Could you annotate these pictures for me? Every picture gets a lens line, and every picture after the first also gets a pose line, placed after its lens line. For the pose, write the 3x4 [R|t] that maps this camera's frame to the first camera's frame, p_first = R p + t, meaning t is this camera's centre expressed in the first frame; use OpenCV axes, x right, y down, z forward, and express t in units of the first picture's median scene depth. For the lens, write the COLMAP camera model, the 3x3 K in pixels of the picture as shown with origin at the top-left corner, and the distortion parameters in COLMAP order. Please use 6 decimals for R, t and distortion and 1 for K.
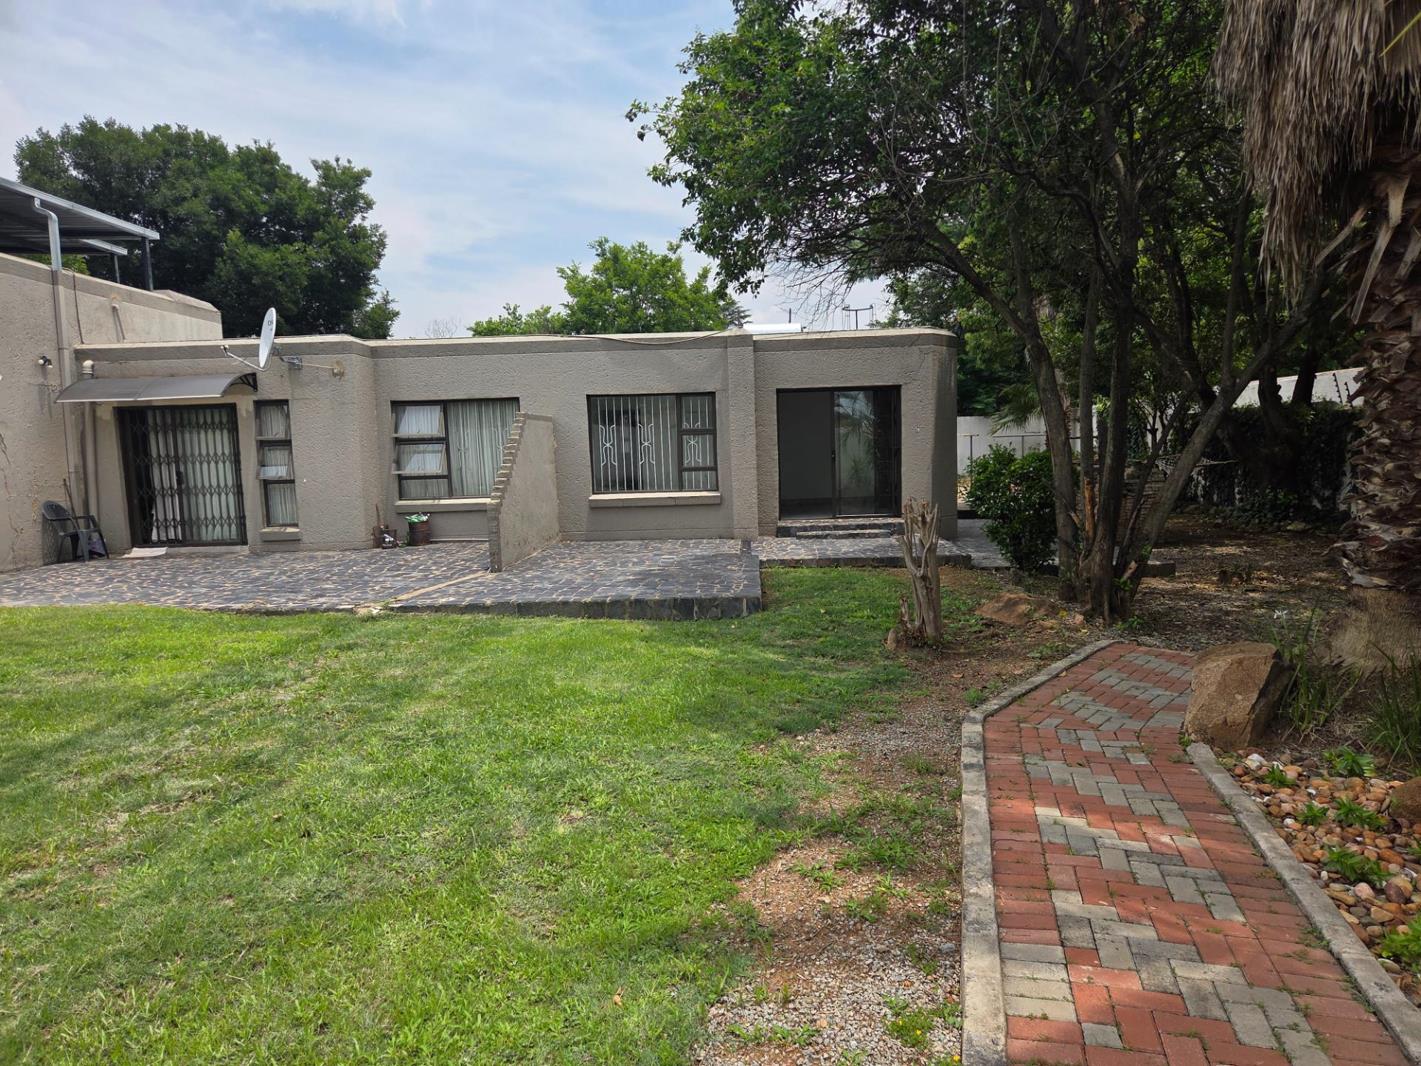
lens RADIAL K [[960.8, 0, 724.2], [0, 960.8, 545.9], [0, 0, 1]] dist [0.076970, -0.058131]
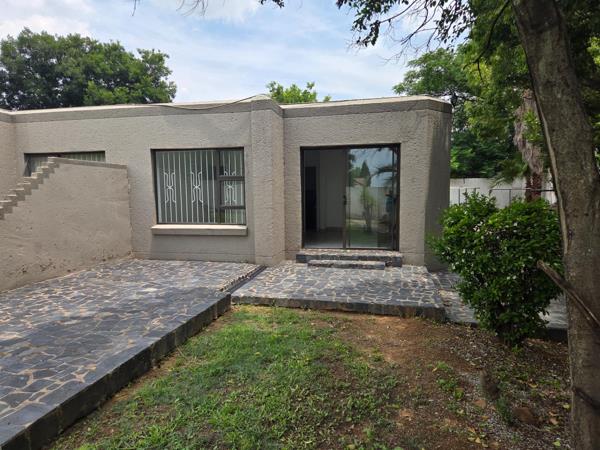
lens RADIAL K [[405.7, 0, 291.4], [0, 405.7, 227.7], [0, 0, 1]] dist [0.076970, -0.058131]
pose [[0.981691, 0.036800, -0.186893, 0.147678], [-0.040024, 0.999107, -0.013504, -0.047572], [0.186229, 0.020737, 0.982287, 0.468108]]
